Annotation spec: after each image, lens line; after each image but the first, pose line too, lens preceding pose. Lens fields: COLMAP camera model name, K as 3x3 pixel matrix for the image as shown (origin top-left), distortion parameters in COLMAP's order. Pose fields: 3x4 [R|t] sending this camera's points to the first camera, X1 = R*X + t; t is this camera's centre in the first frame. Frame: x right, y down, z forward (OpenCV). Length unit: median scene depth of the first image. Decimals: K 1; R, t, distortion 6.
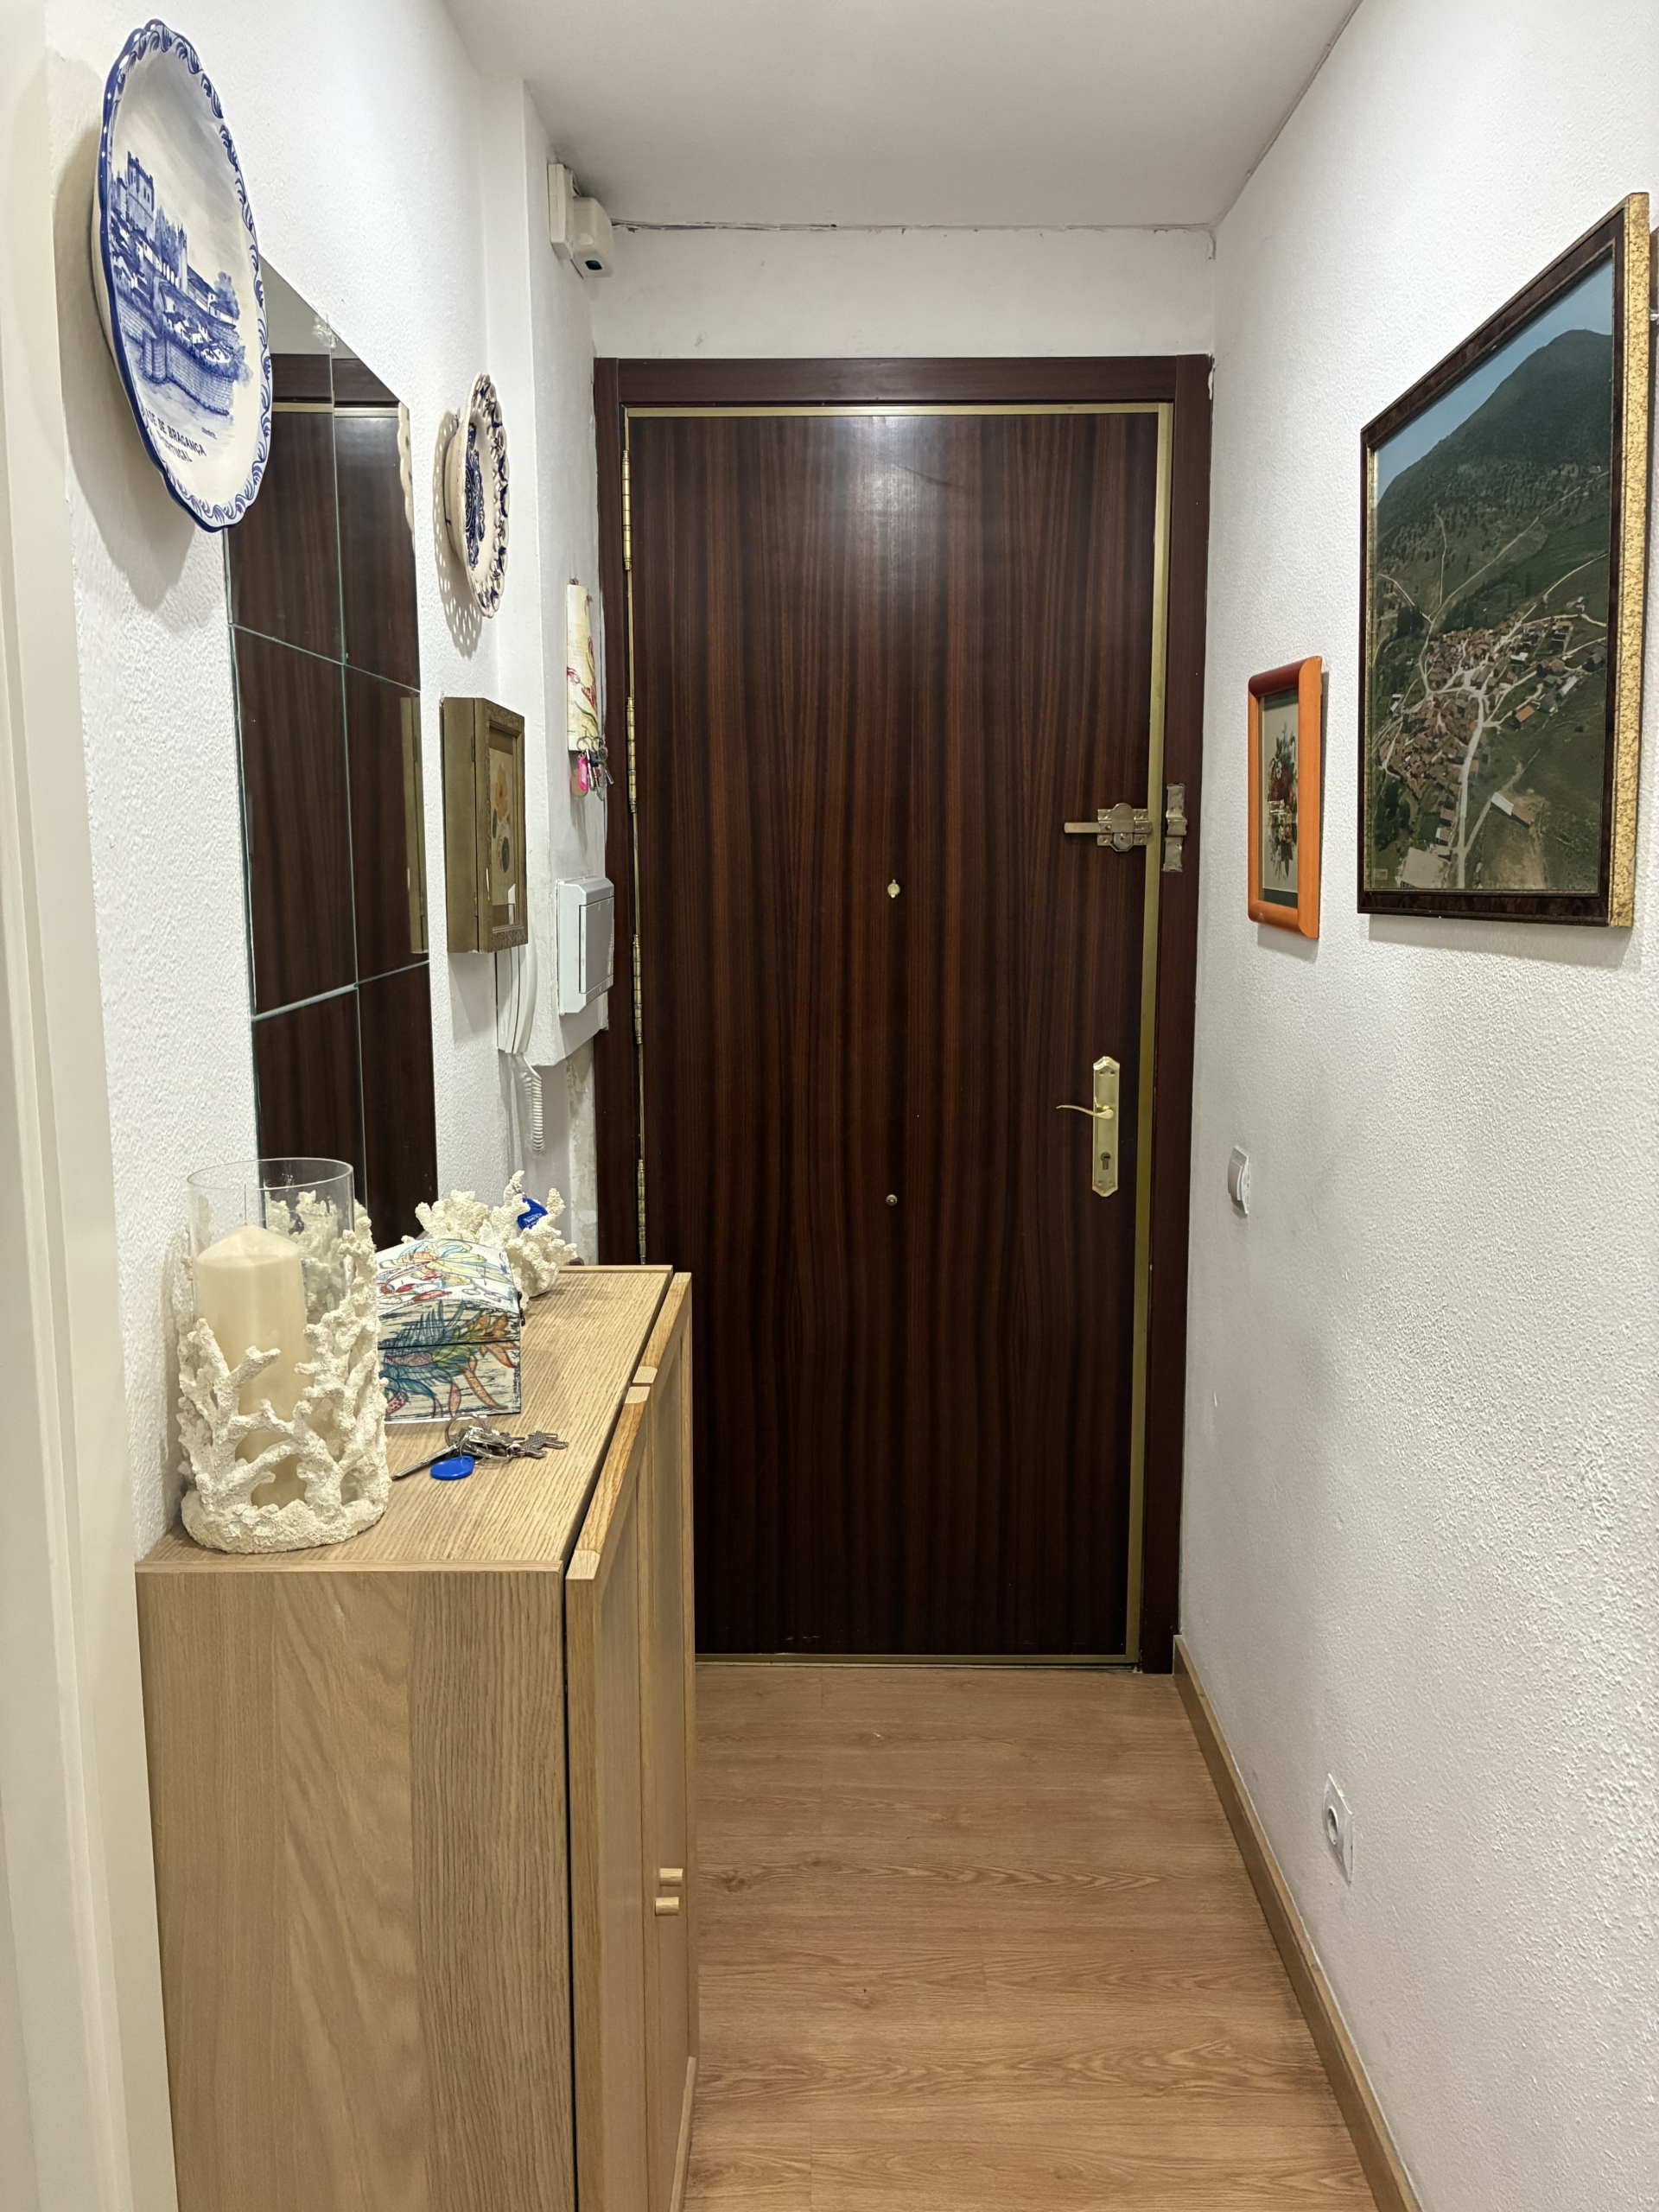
lens RADIAL K [[1696.0, 0, 831.1], [0, 1696.0, 1101.4], [0, 0, 1]] dist [-0.003504, -0.000535]
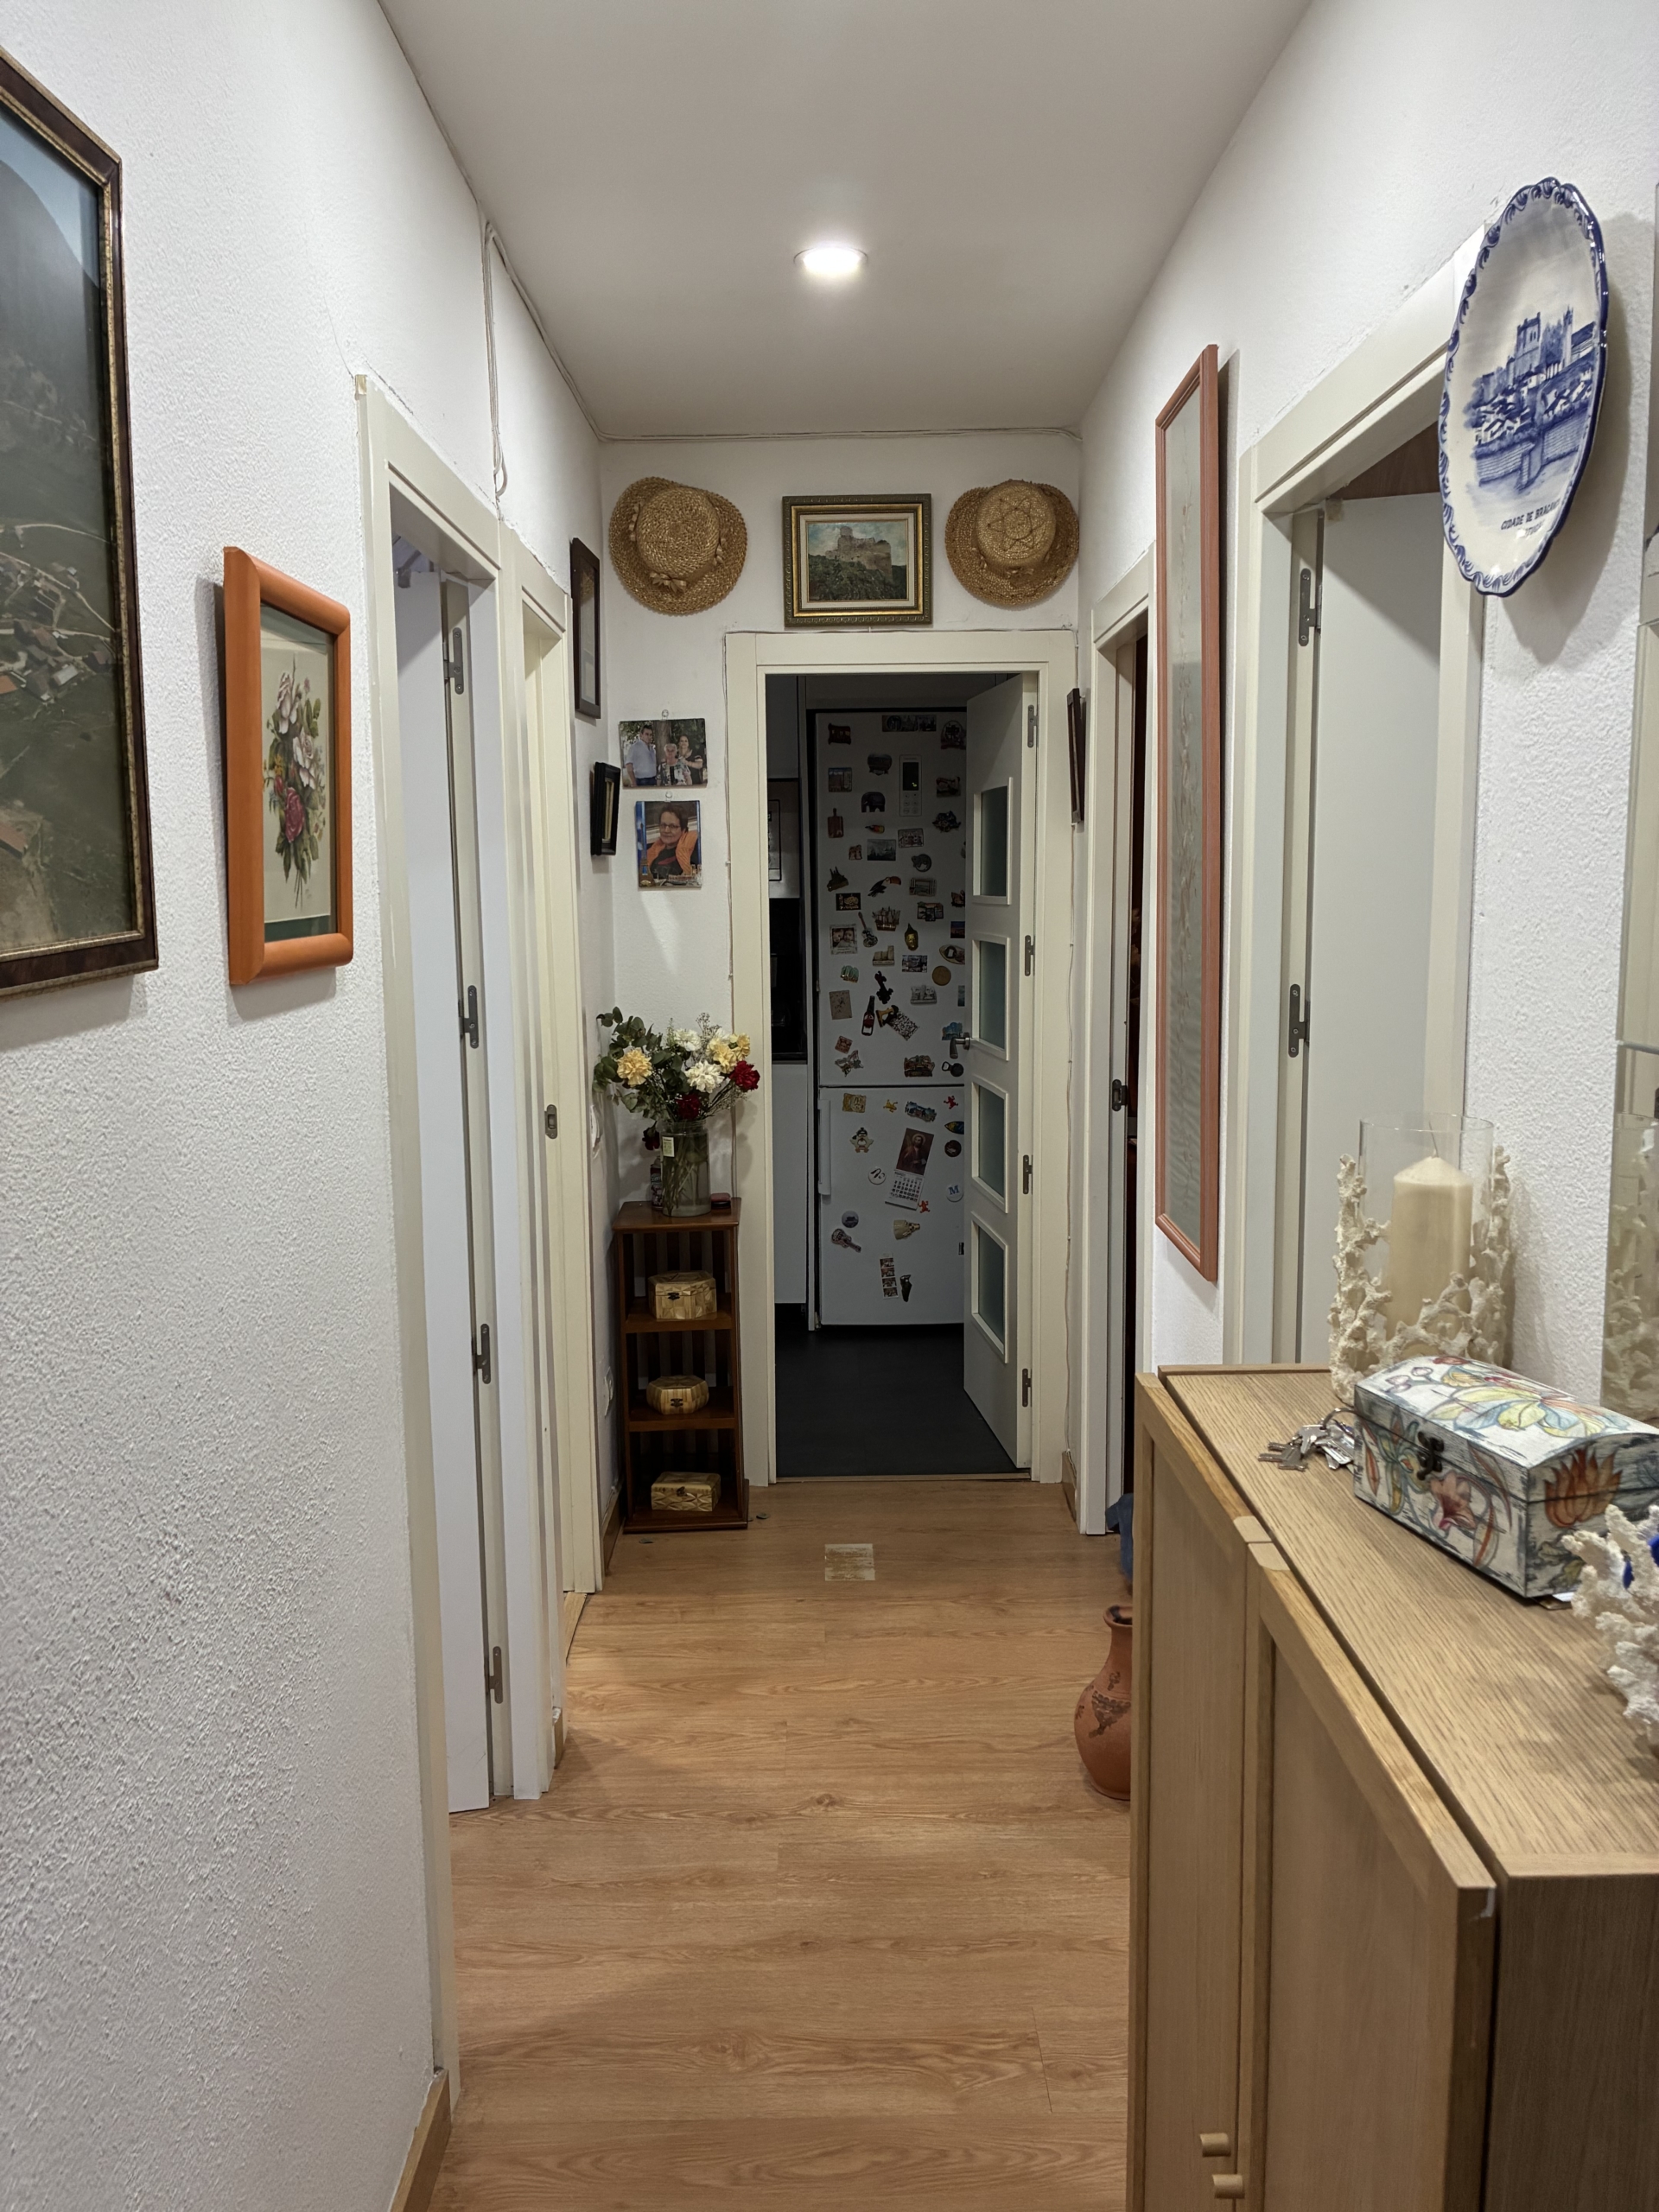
lens RADIAL K [[1696.0, 0, 830.6], [0, 1696.0, 1100.6], [0, 0, 1]] dist [-0.003504, -0.000535]
pose [[-0.999853, 0.014869, -0.008585, 0.095629], [0.011854, 0.959540, 0.281323, -0.265068], [0.012421, 0.281180, -0.959575, 1.750121]]
